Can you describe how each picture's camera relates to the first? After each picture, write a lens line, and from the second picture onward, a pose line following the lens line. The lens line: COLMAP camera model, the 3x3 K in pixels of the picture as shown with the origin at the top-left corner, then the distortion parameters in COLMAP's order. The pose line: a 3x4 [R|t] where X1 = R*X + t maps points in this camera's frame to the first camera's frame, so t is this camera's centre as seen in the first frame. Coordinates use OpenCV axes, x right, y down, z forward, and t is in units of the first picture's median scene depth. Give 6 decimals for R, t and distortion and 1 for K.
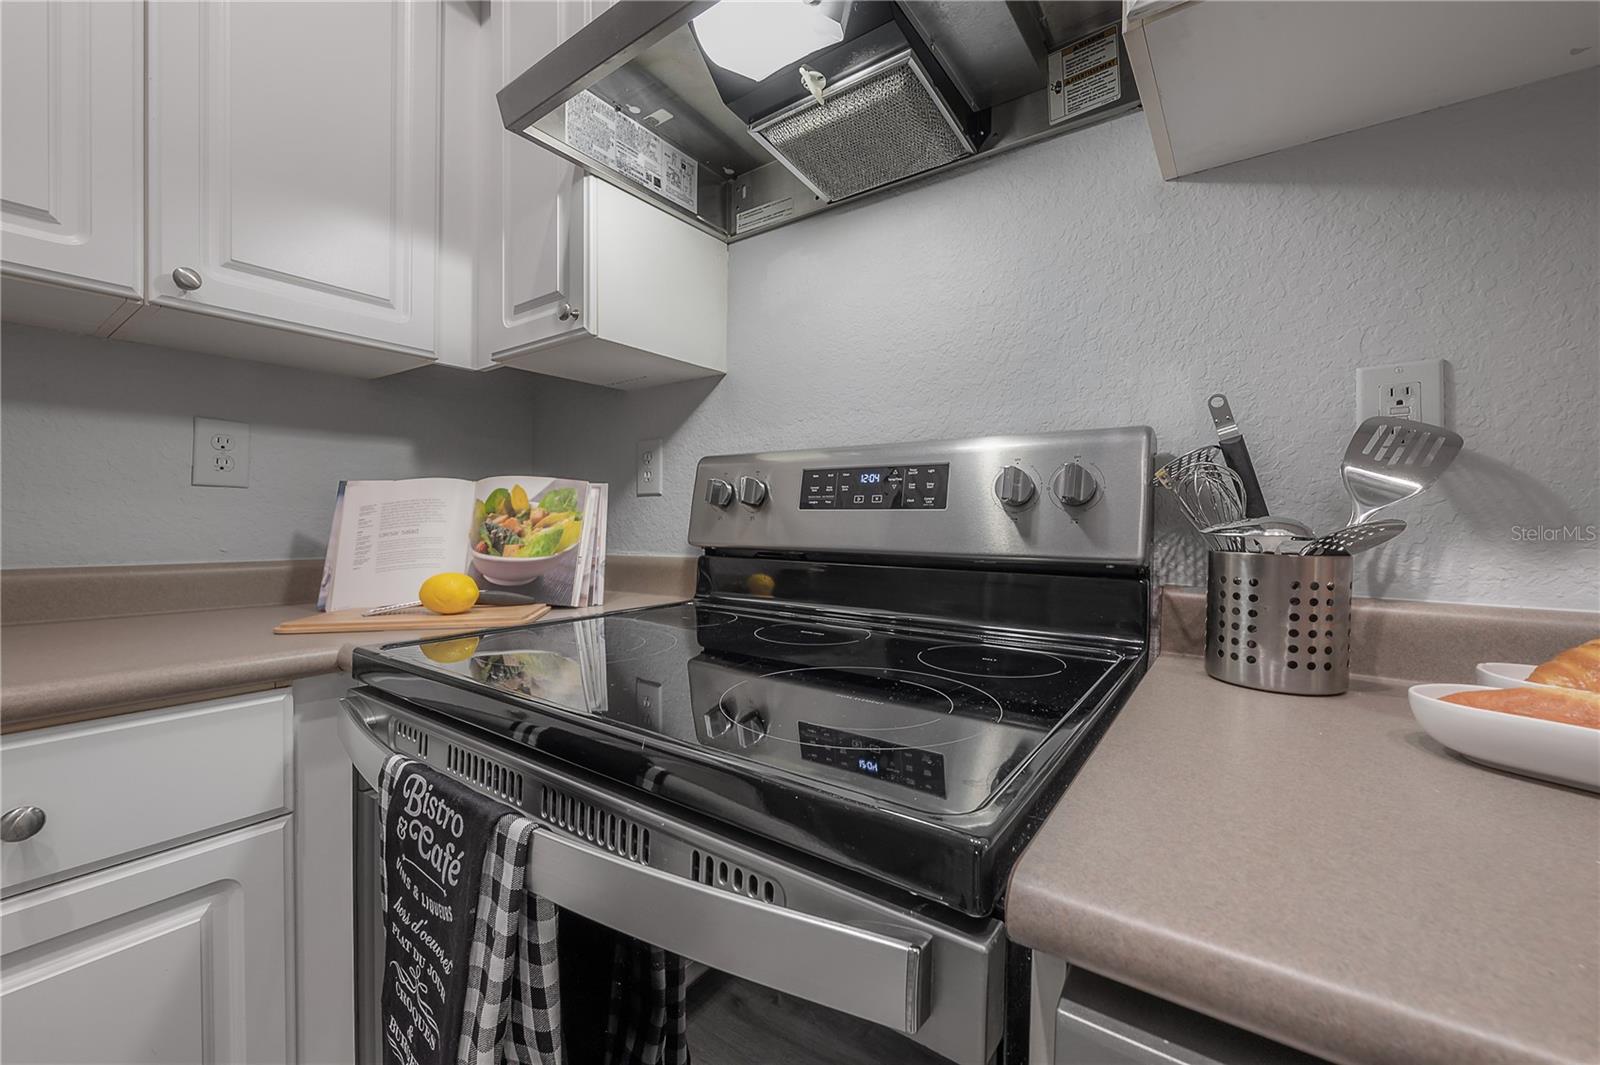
lens RADIAL K [[632.6, 0, 803.3], [0, 632.6, 521.6], [0, 0, 1]] dist [0.000759, -0.000042]
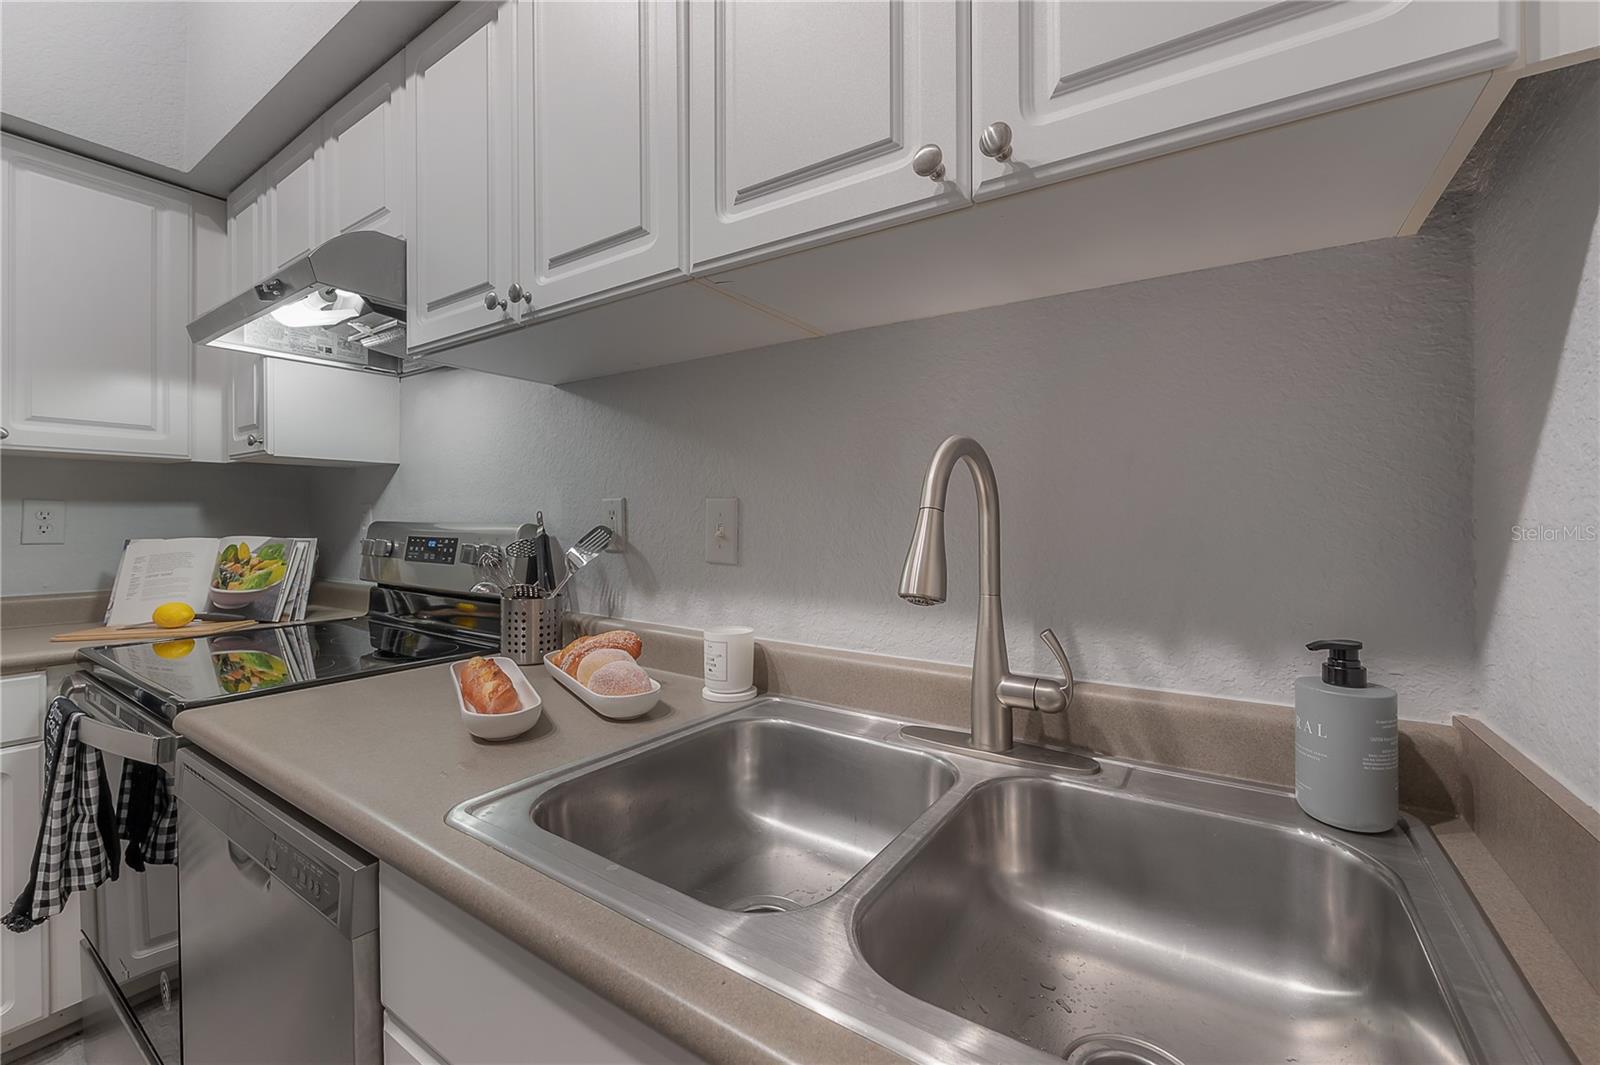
lens RADIAL K [[646.7, 0, 820.0], [0, 646.7, 514.7], [0, 0, 1]] dist [-0.004486, 0.000640]
pose [[0.999070, -0.004936, 0.042827, 0.904732], [0.005300, 0.999951, -0.008392, -0.107438], [-0.042783, 0.008611, 0.999047, -0.640147]]
